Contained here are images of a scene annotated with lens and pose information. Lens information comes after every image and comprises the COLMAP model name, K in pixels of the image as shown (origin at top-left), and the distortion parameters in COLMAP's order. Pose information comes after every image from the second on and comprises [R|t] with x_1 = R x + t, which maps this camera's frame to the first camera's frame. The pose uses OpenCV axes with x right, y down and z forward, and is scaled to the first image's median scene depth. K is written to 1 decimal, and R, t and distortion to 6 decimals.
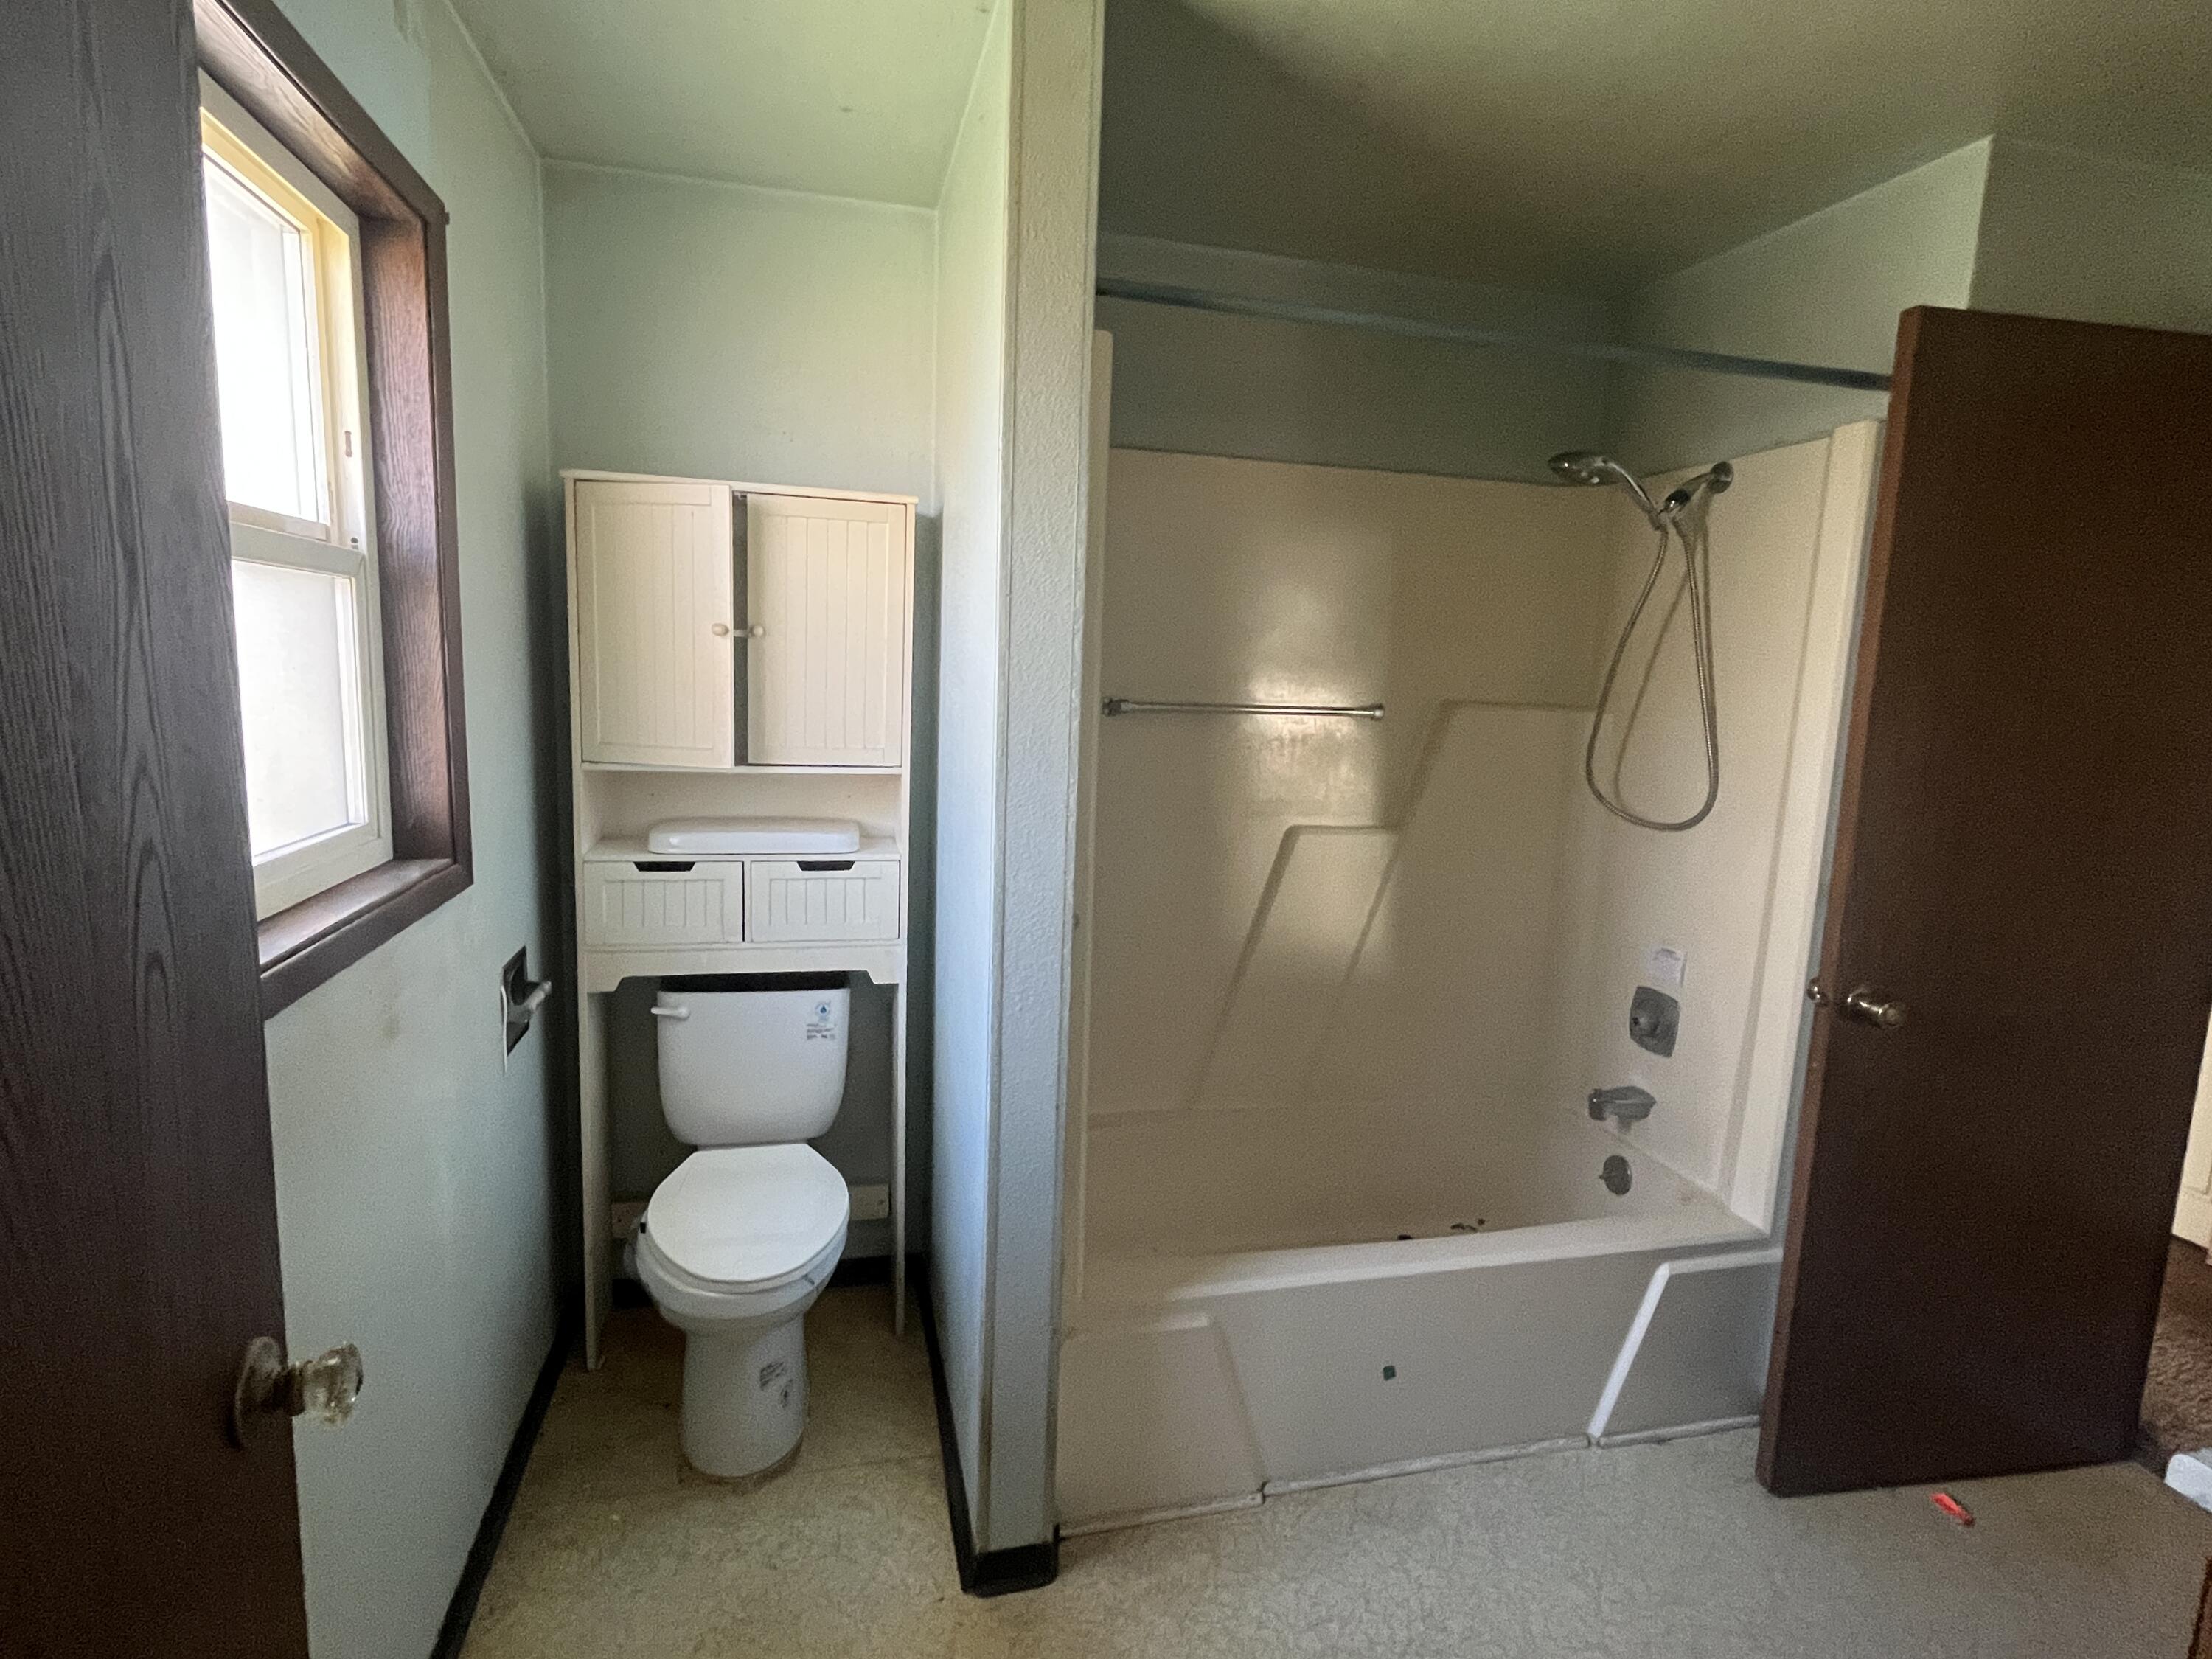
lens RADIAL K [[1135.0, 0, 1106.0], [0, 1135.0, 829.5], [0, 0, 1]] dist [-0.008064, -0.000350]
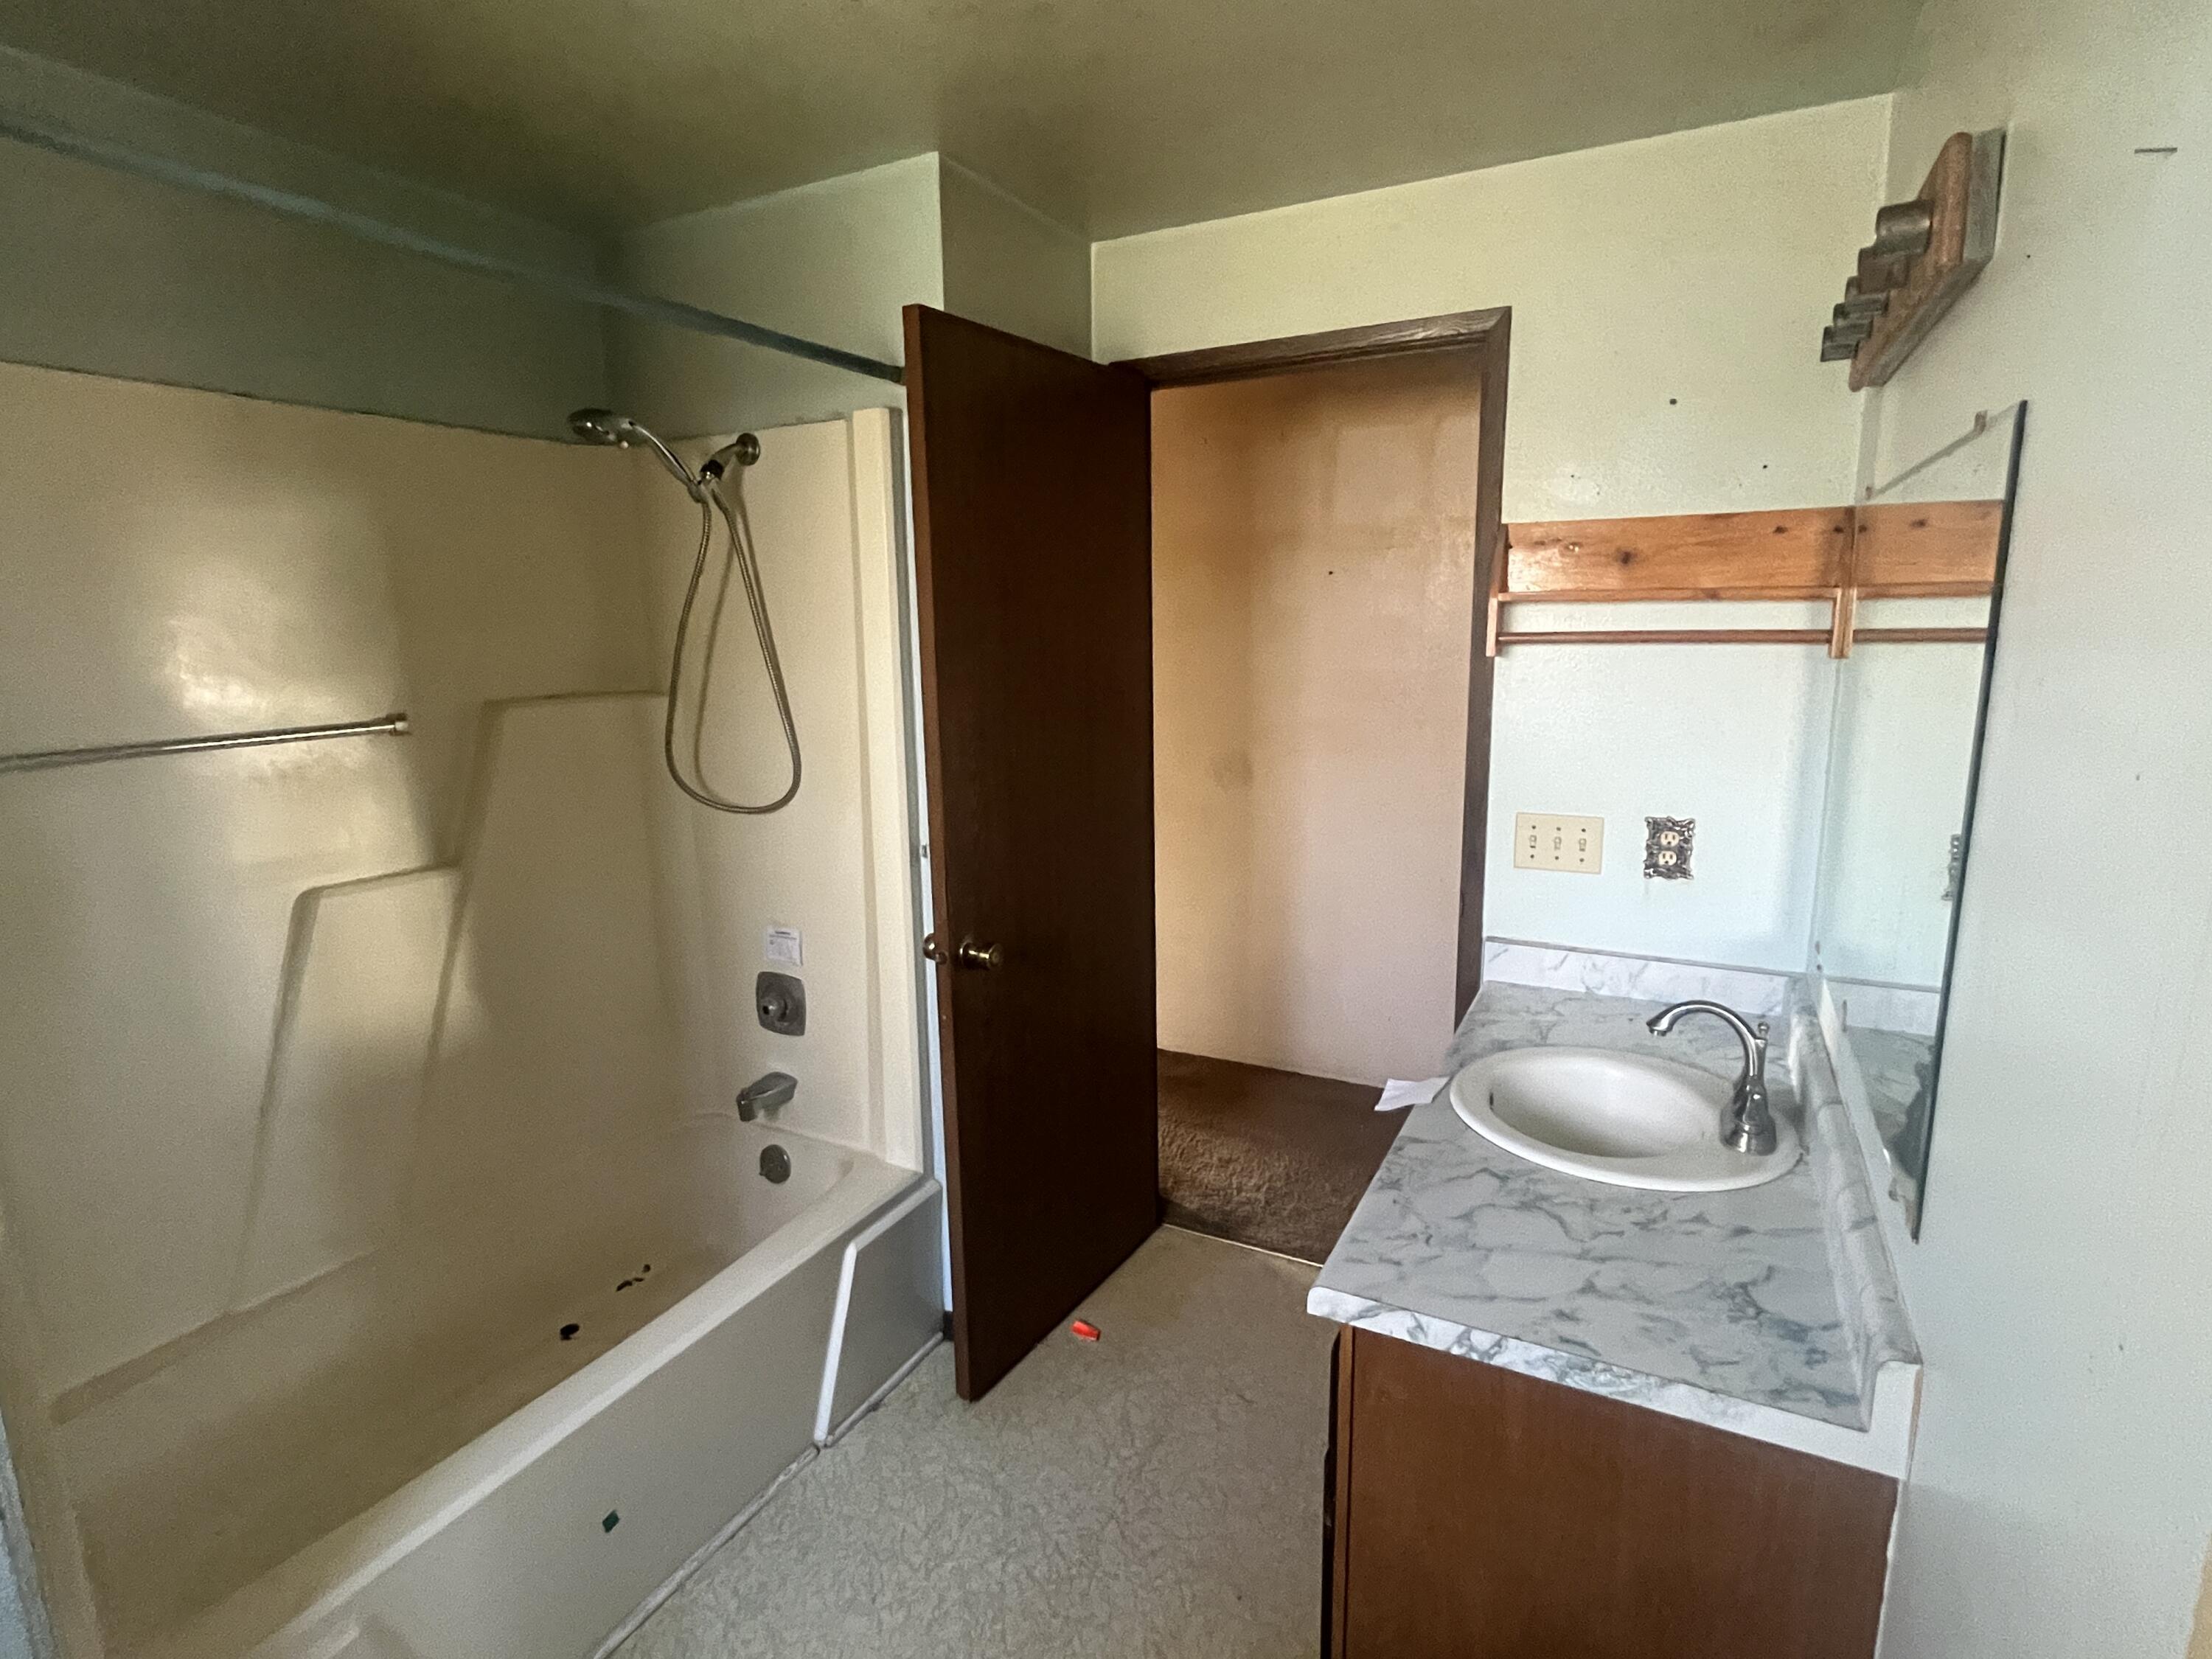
lens RADIAL K [[1117.2, 0, 1091.4], [0, 1117.2, 825.9], [0, 0, 1]] dist [-0.002437, -0.001500]
pose [[0.666182, -0.182533, 0.723107, -0.014861], [0.141119, 0.982922, 0.118108, -0.063968], [-0.732316, 0.023363, 0.680564, 0.136159]]
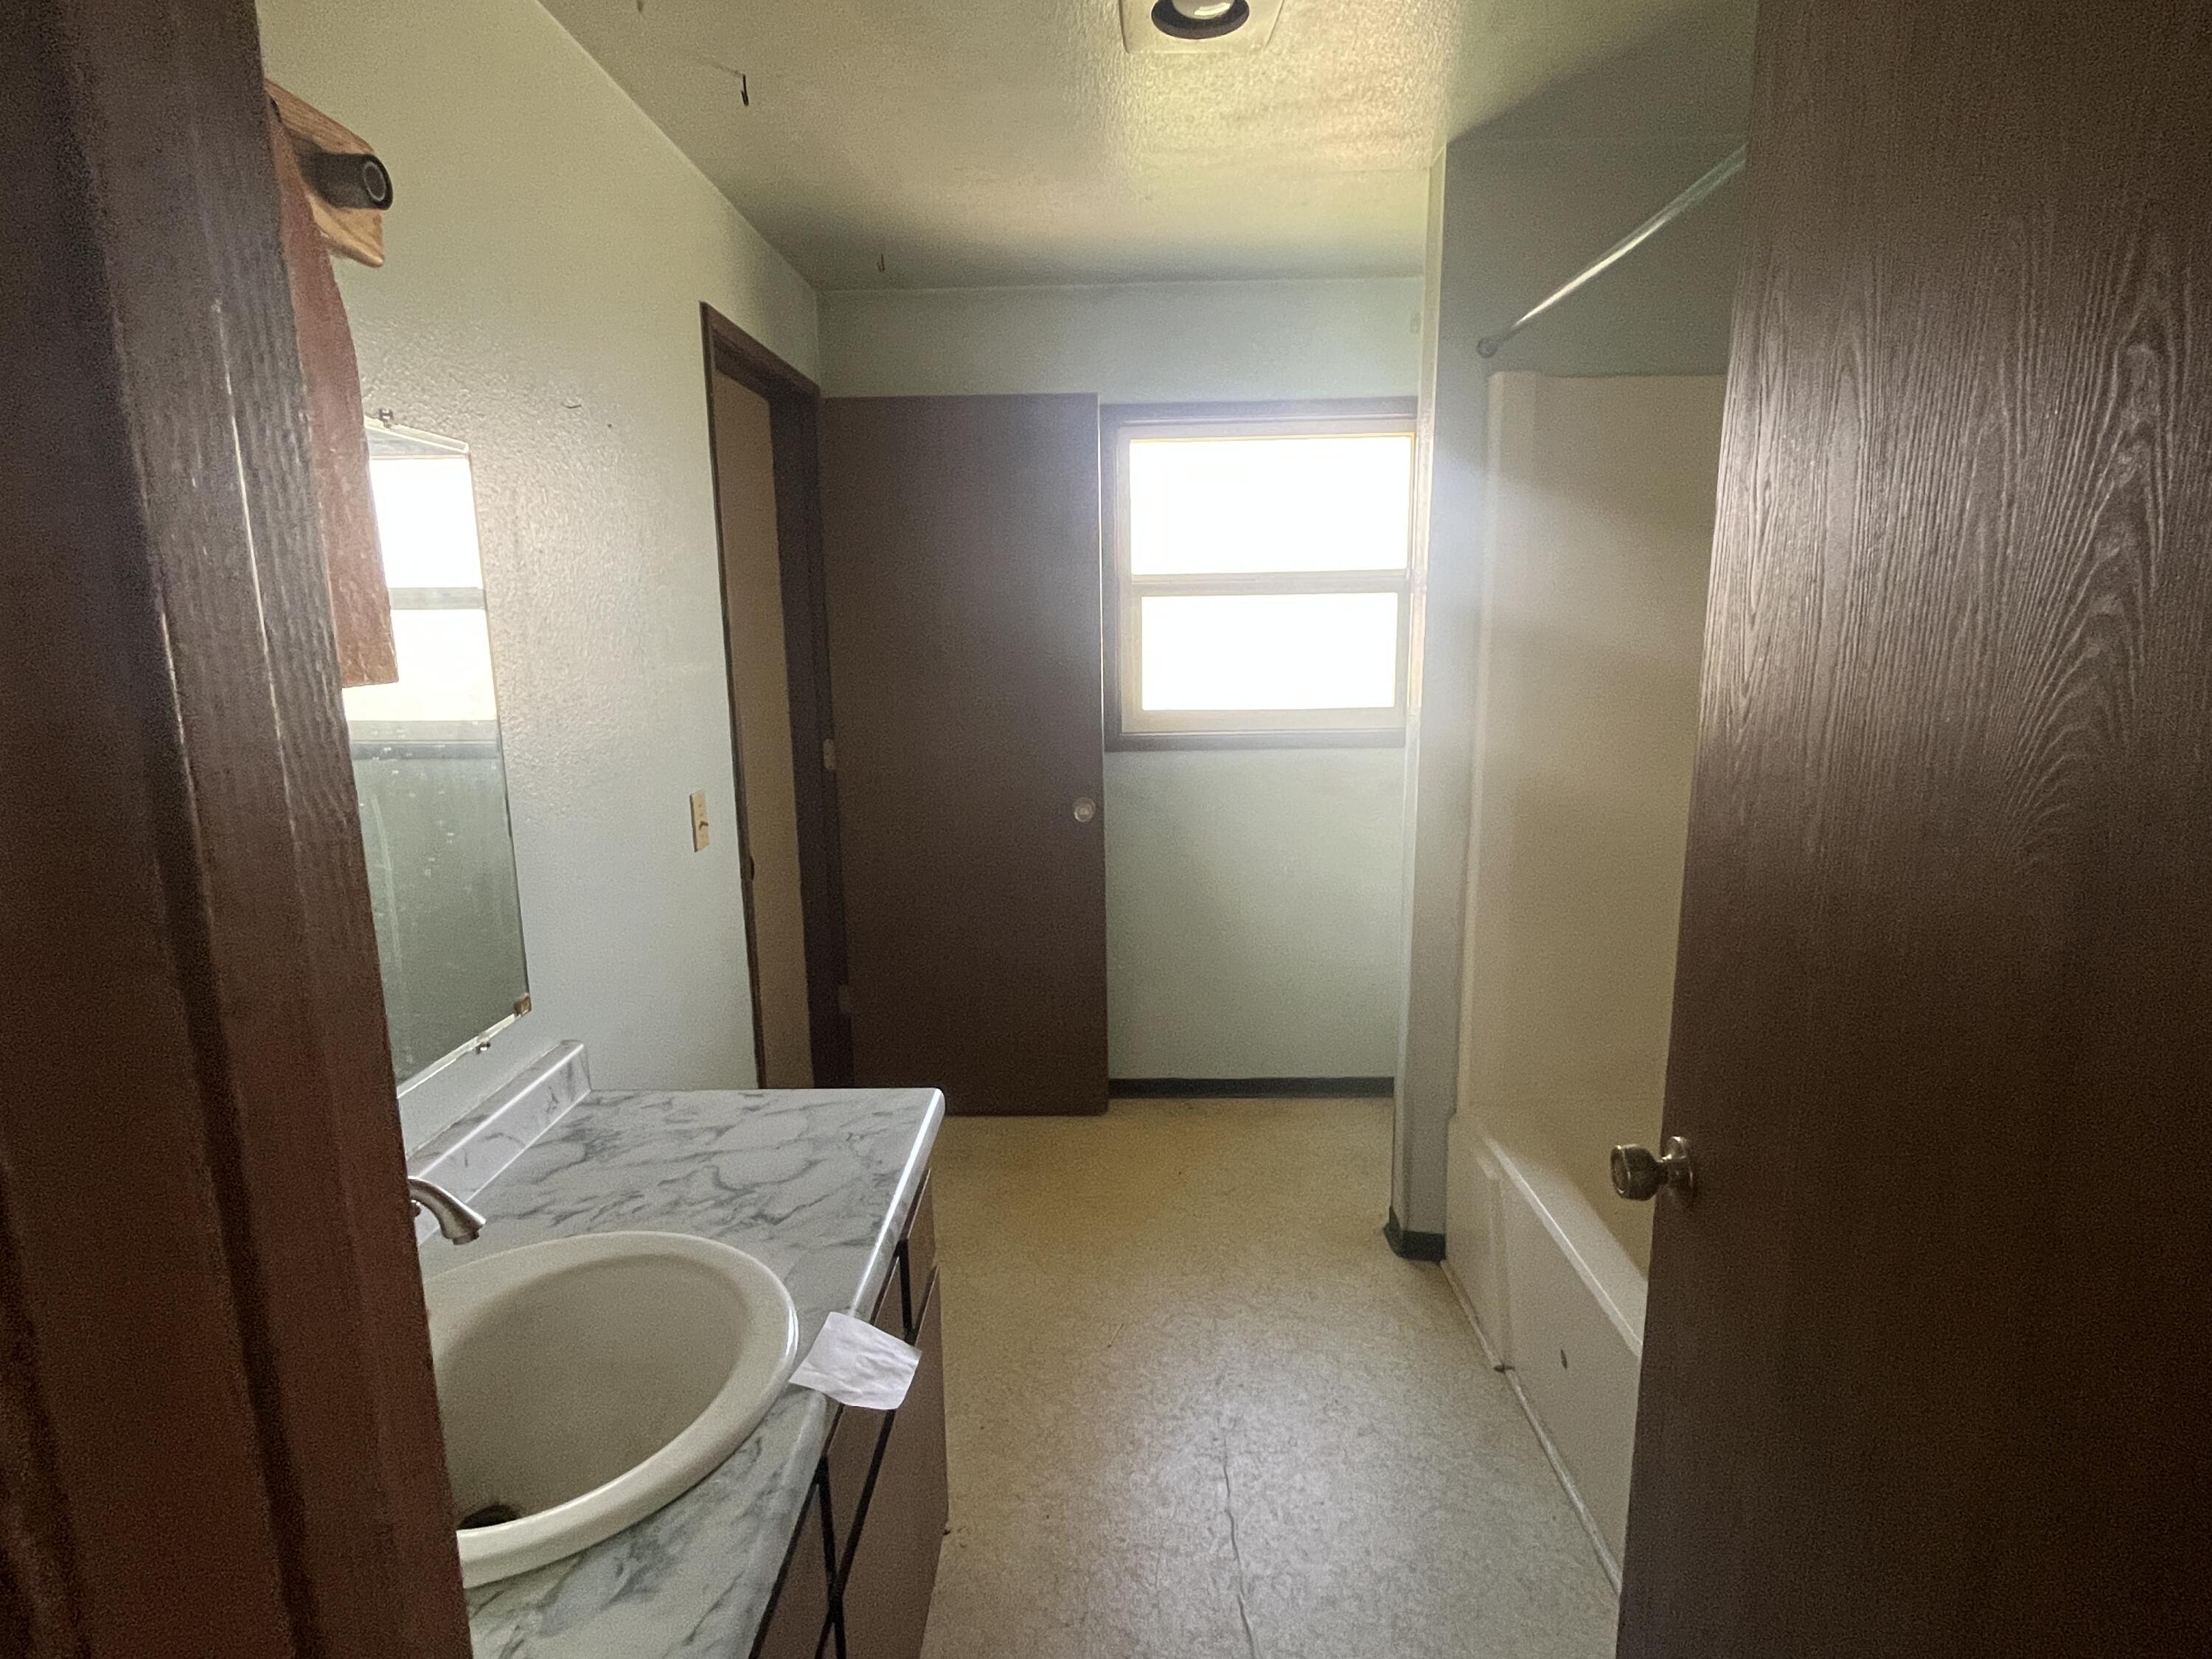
lens RADIAL K [[1117.2, 0, 1091.4], [0, 1117.2, 825.9], [0, 0, 1]] dist [-0.002437, -0.001500]
pose [[-0.268561, 0.146342, -0.952082, 0.998086], [-0.123303, 0.975039, 0.184651, -0.069965], [0.955338, 0.166984, -0.243813, 0.651124]]
